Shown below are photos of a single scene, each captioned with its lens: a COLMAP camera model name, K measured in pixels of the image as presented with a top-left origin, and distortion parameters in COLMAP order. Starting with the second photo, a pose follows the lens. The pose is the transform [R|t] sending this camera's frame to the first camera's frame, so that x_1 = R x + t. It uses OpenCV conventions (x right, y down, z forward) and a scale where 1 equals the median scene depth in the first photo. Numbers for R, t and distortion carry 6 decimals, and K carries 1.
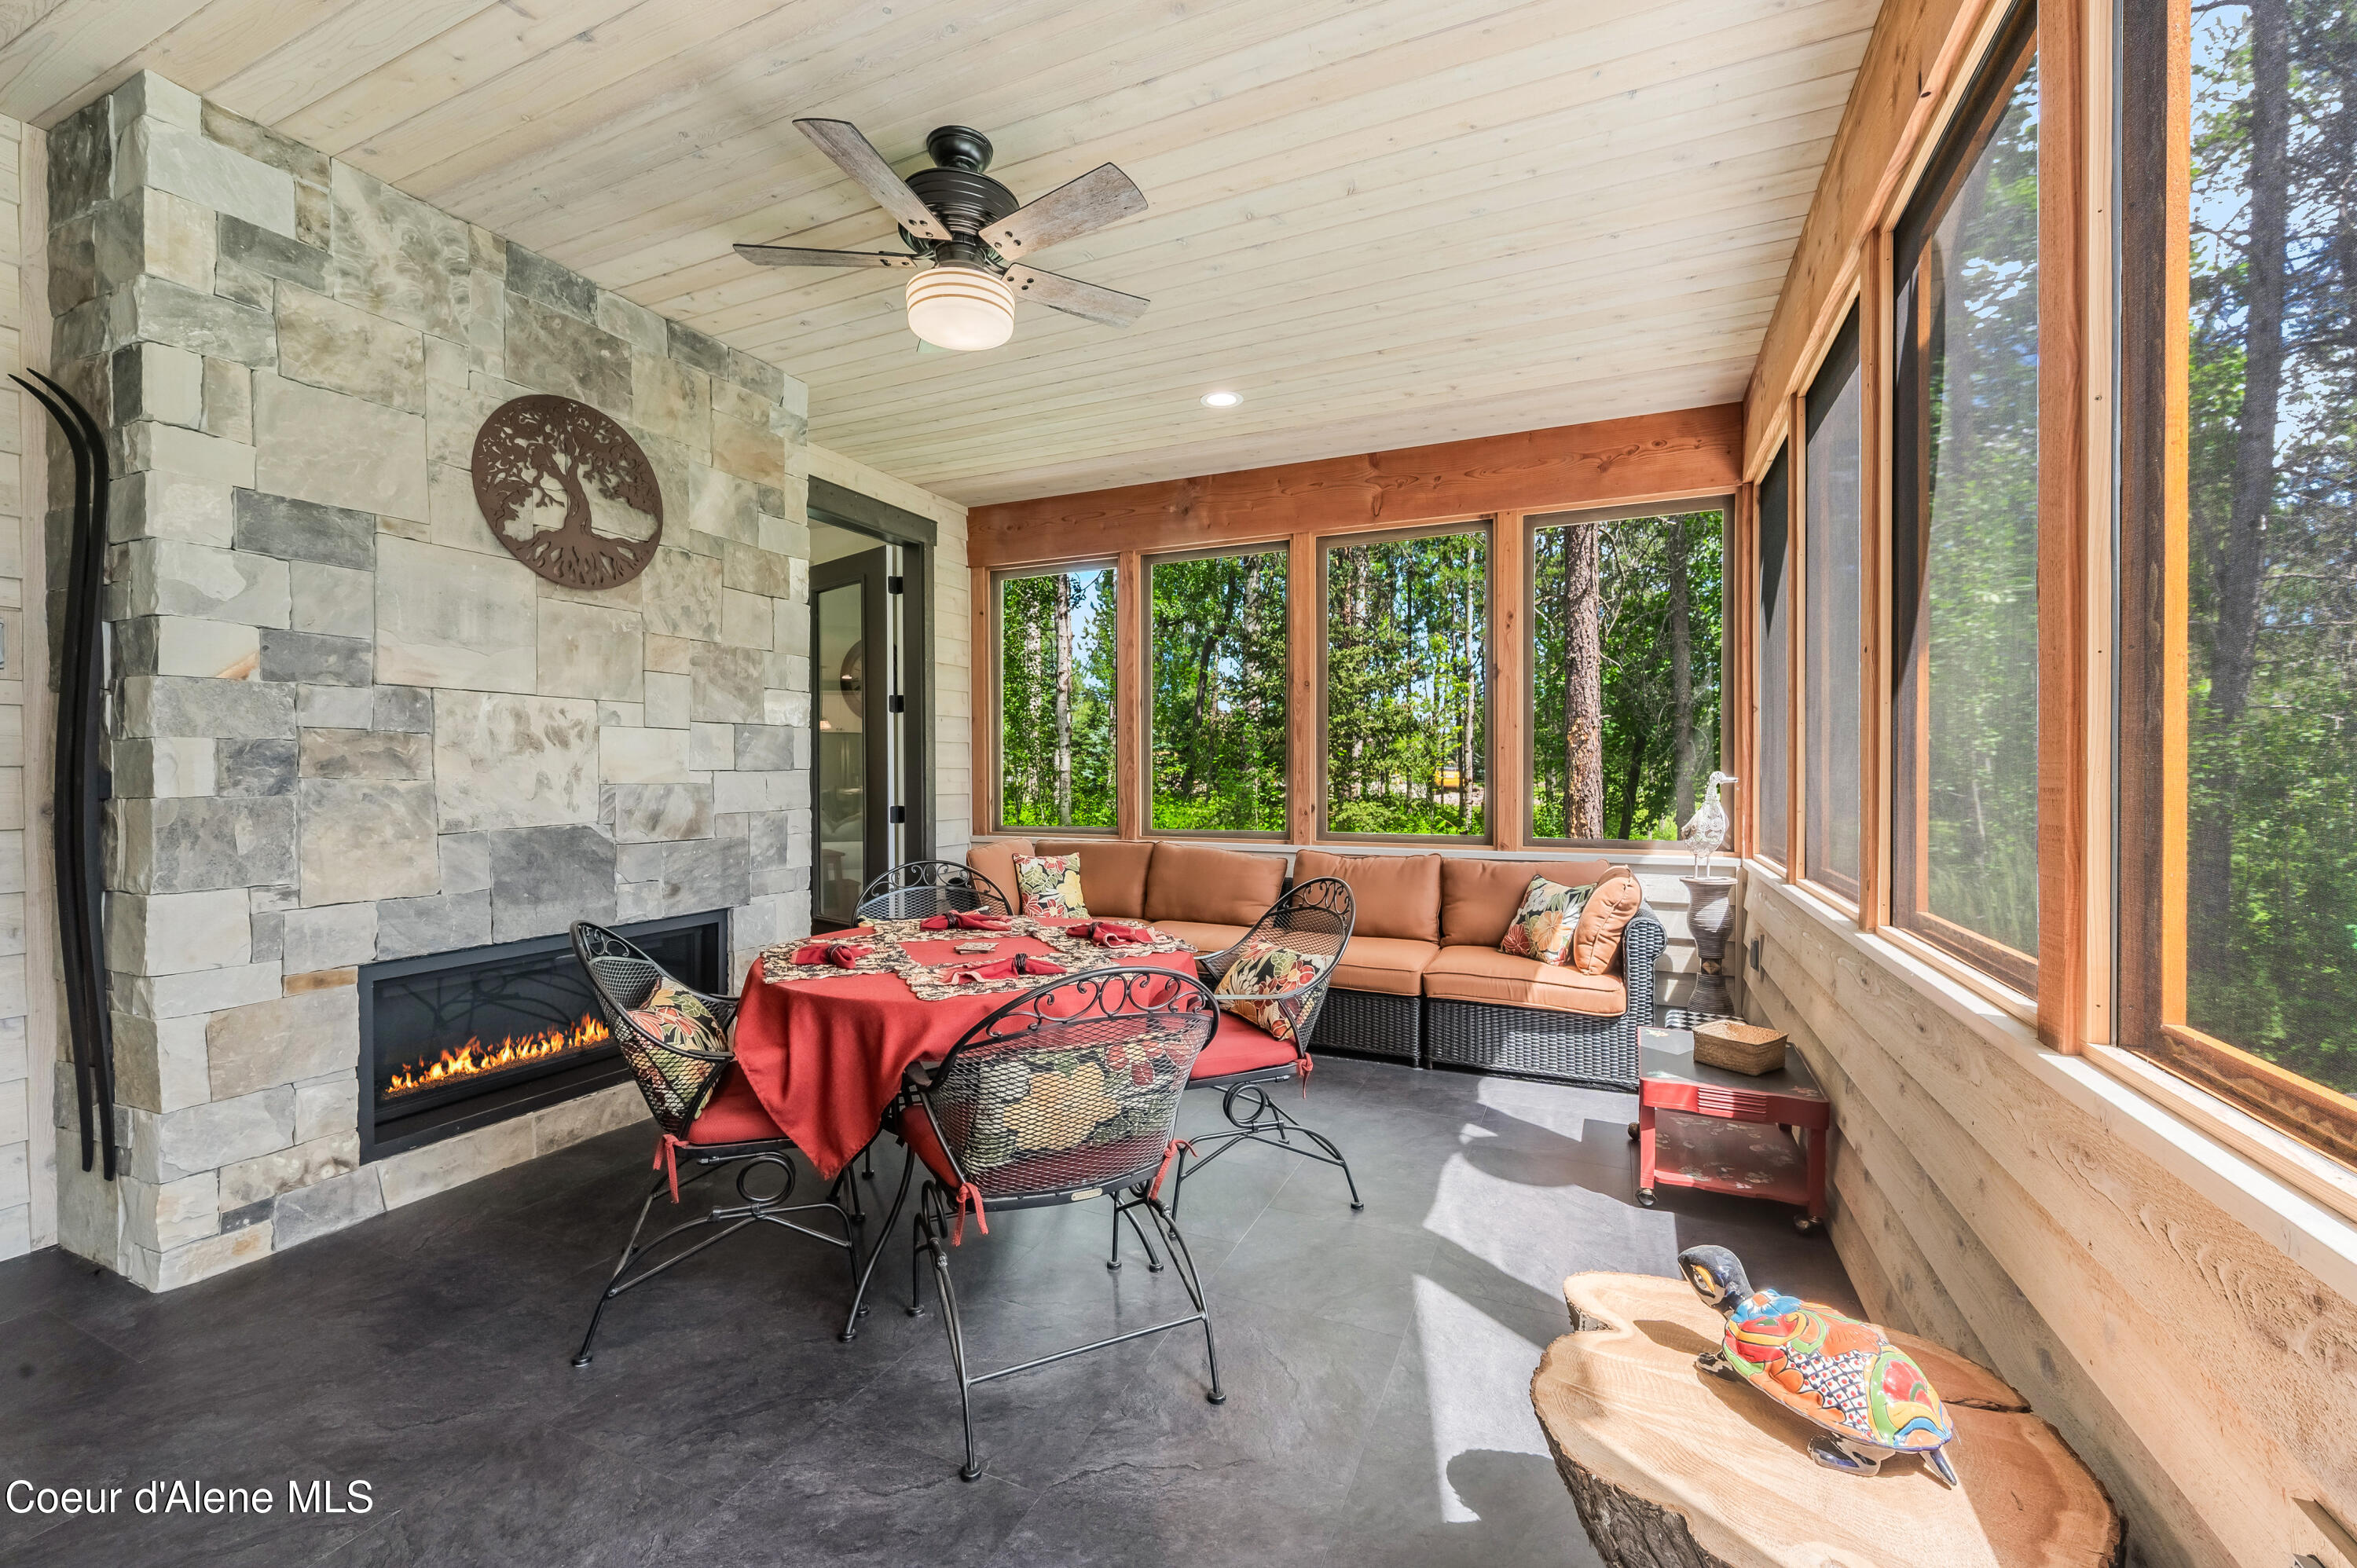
lens RADIAL K [[959.4, 0, 1179.2], [0, 959.4, 779.8], [0, 0, 1]] dist [-0.006465, 0.001039]
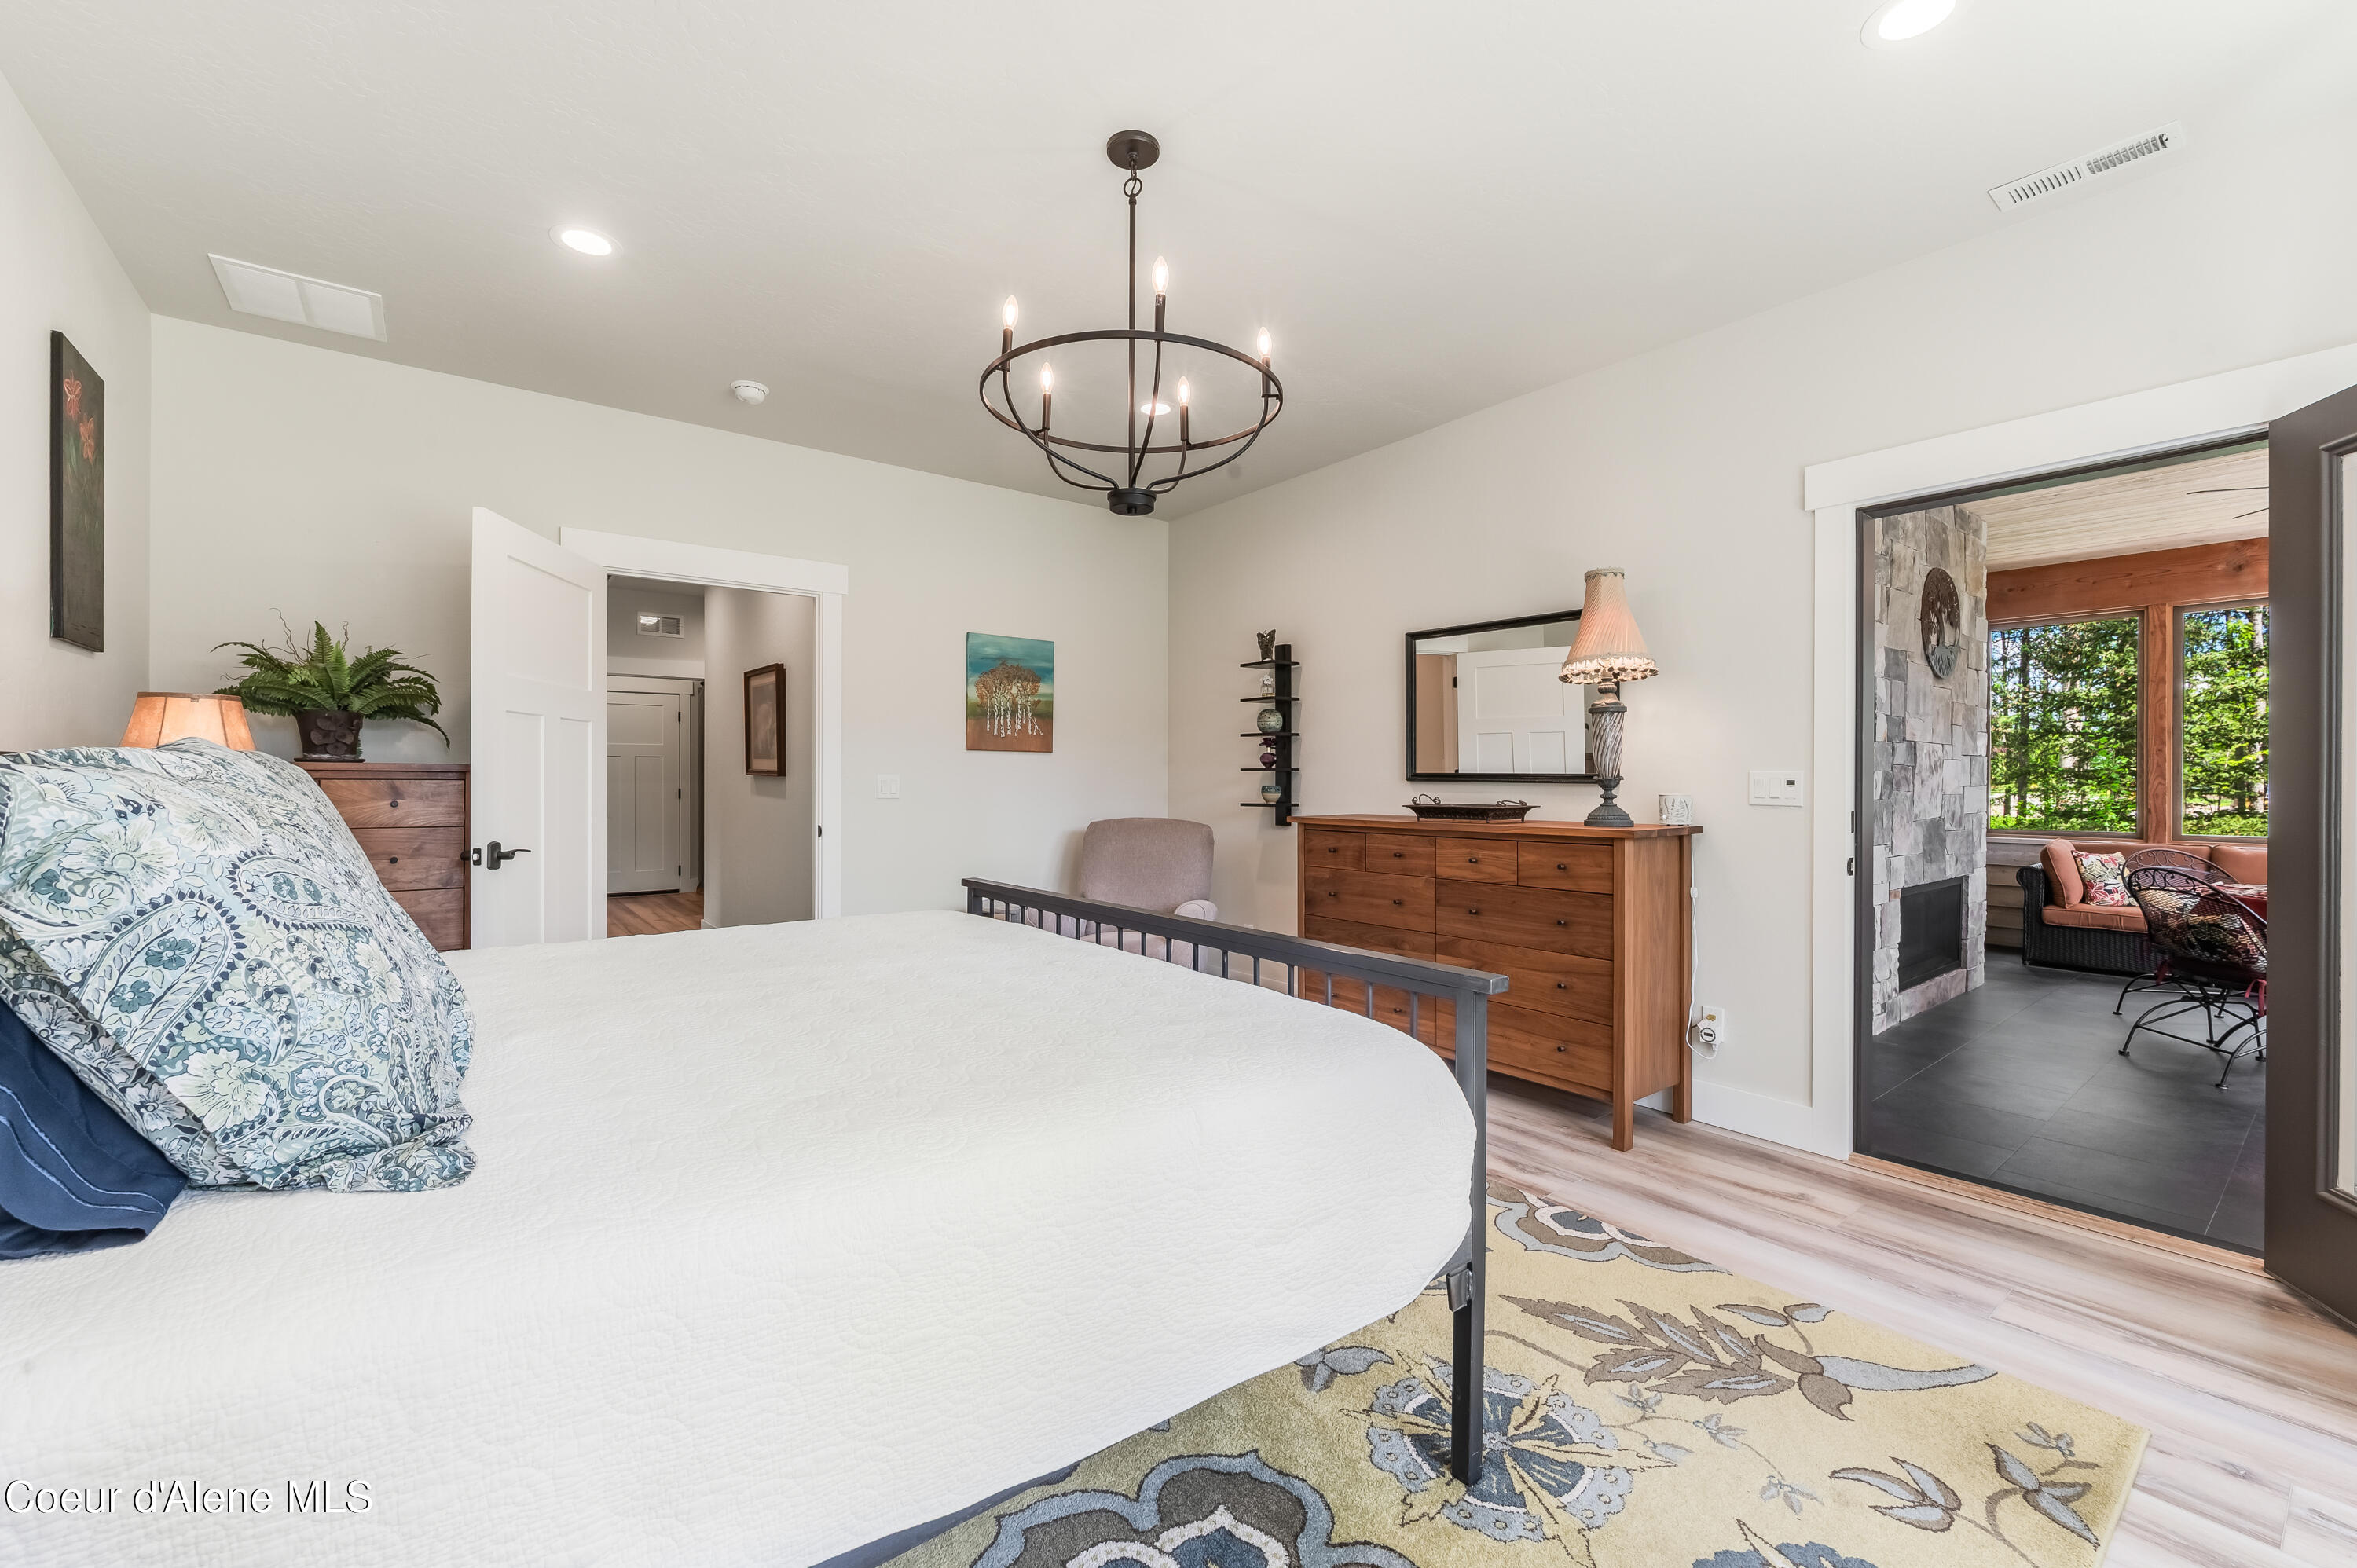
lens RADIAL K [[959.4, 0, 1176.7], [0, 959.4, 778.7], [0, 0, 1]] dist [-0.006465, 0.001039]
pose [[0.884623, 0.005641, -0.466272, -1.051795], [-0.009450, 0.999938, -0.005832, -0.000151], [0.466211, 0.009566, 0.884622, -1.140117]]
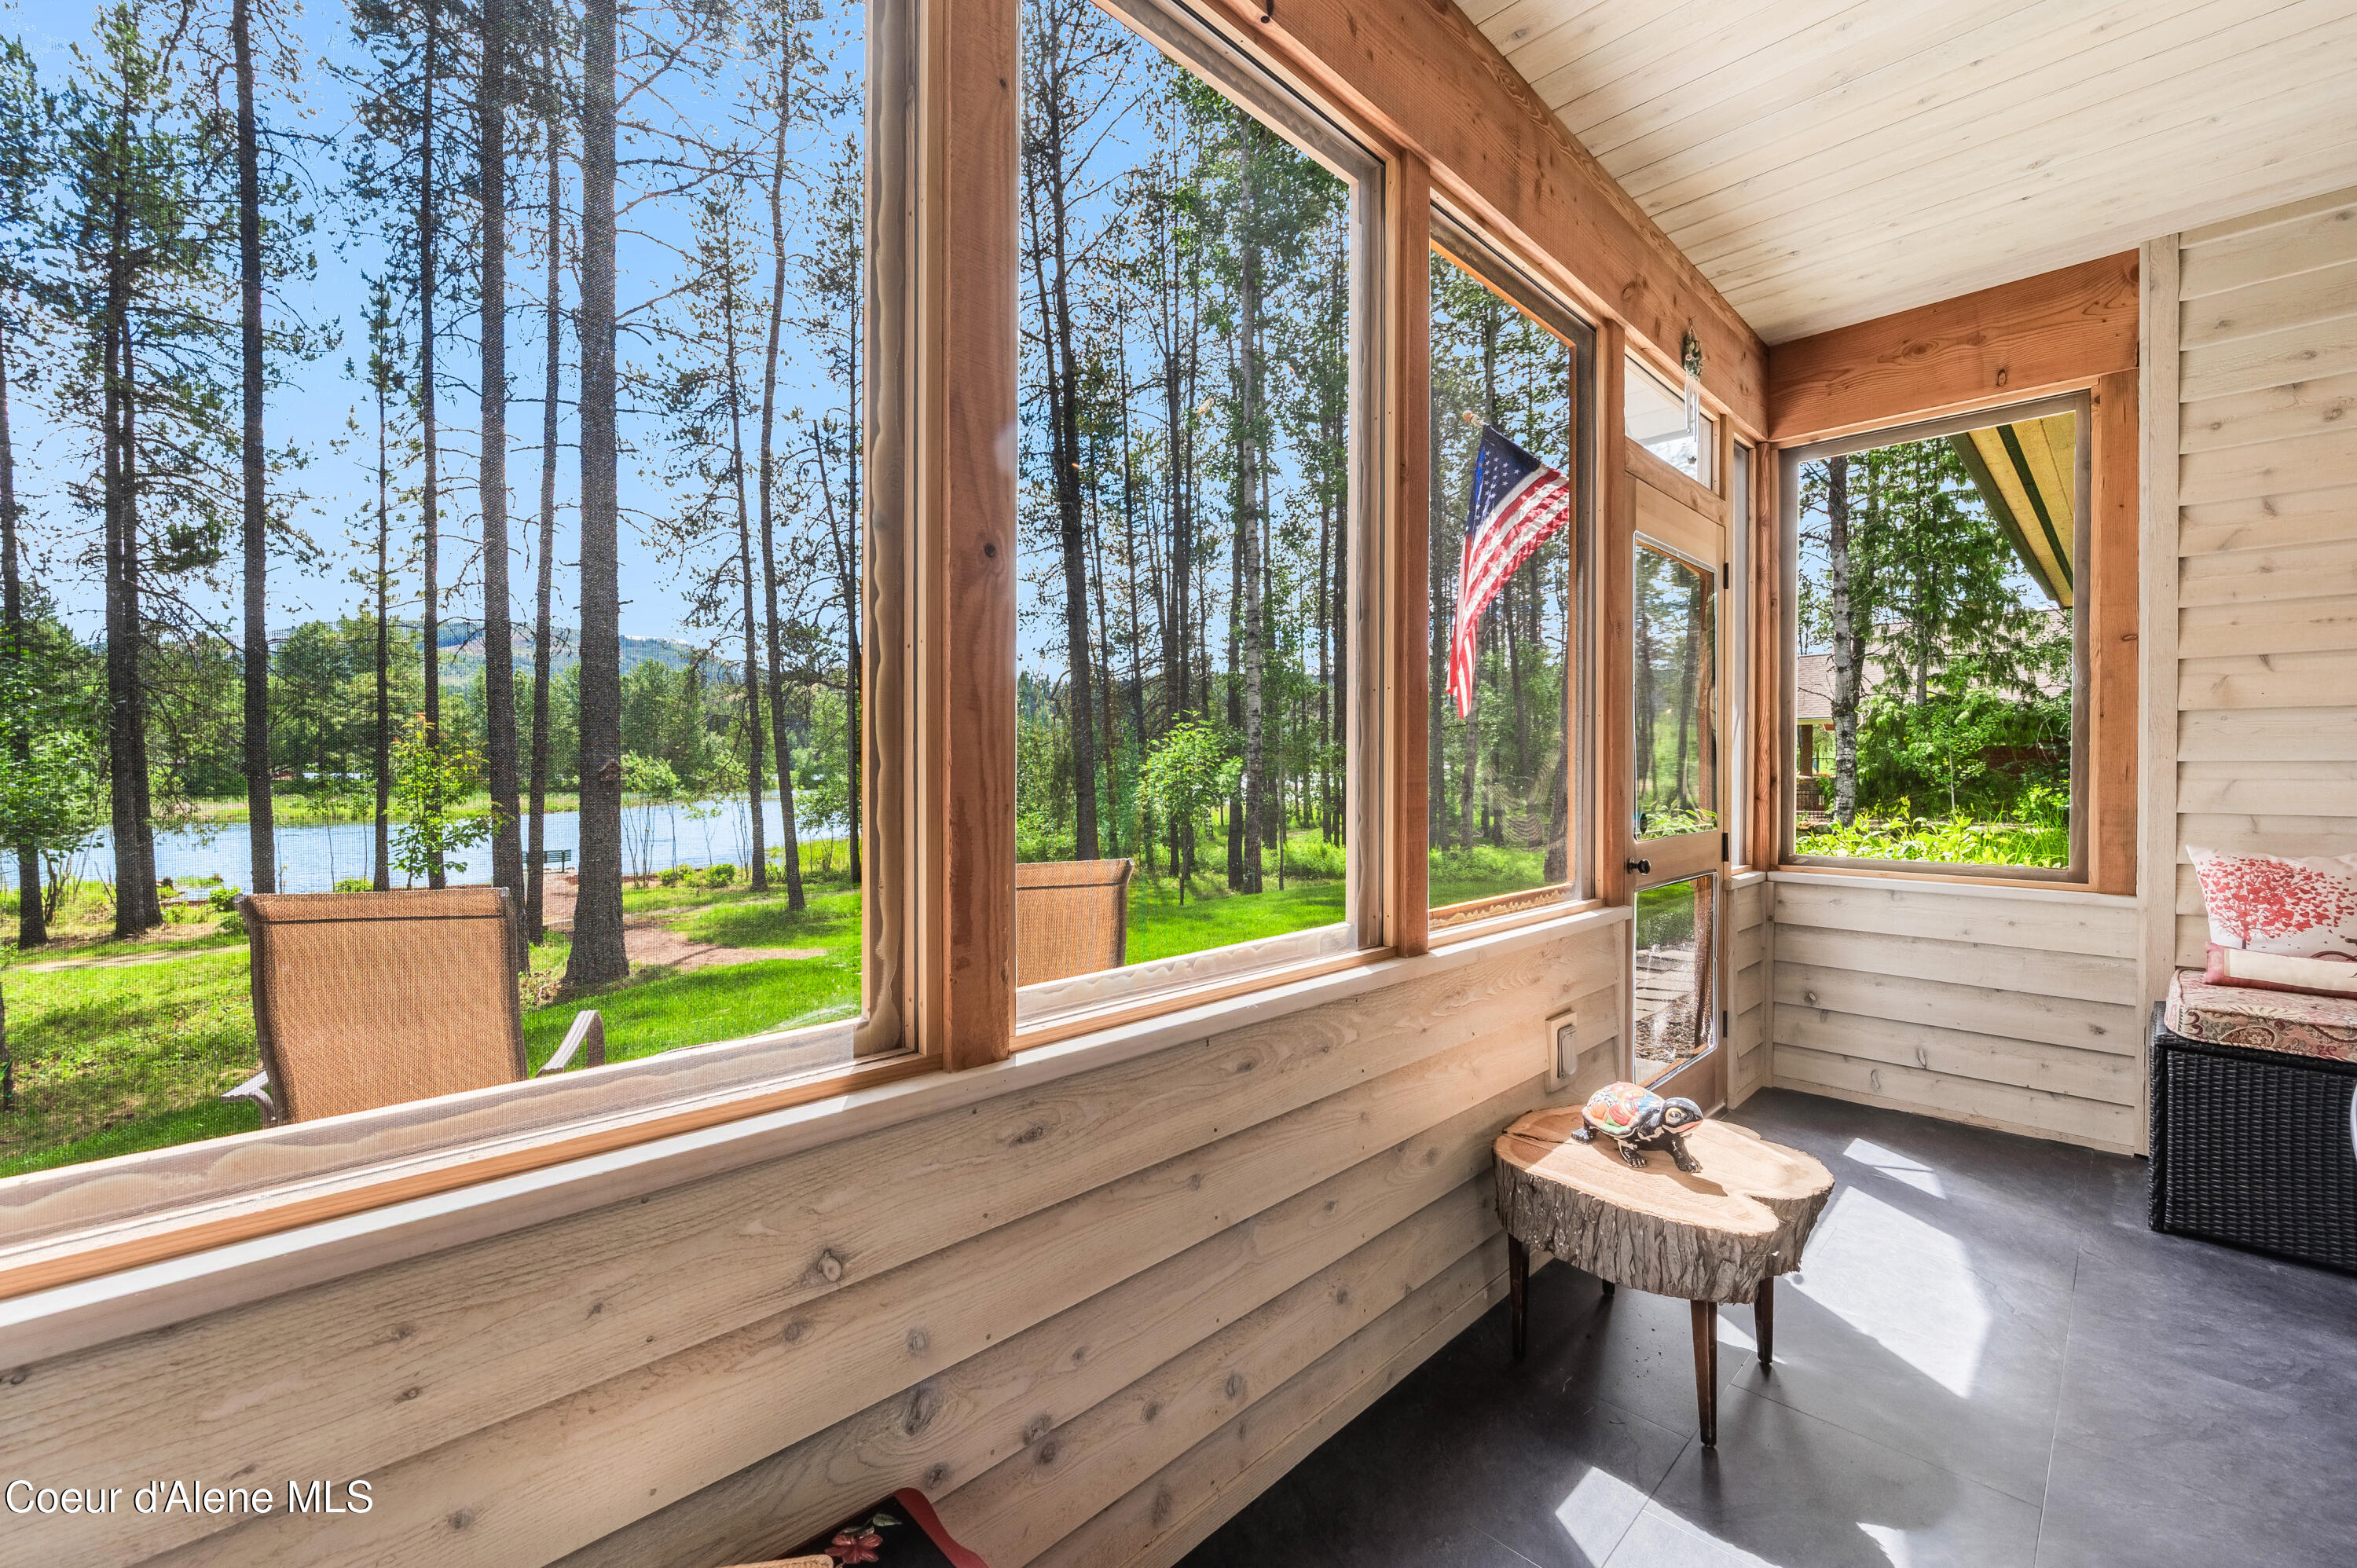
lens RADIAL K [[959.4, 0, 1181.4], [0, 959.4, 773.9], [0, 0, 1]] dist [-0.006465, 0.001039]
pose [[-0.932188, -0.002534, 0.361967, 0.316185], [0.002311, 0.999913, 0.012953, -0.009833], [-0.361968, 0.012911, -0.932101, 1.115988]]
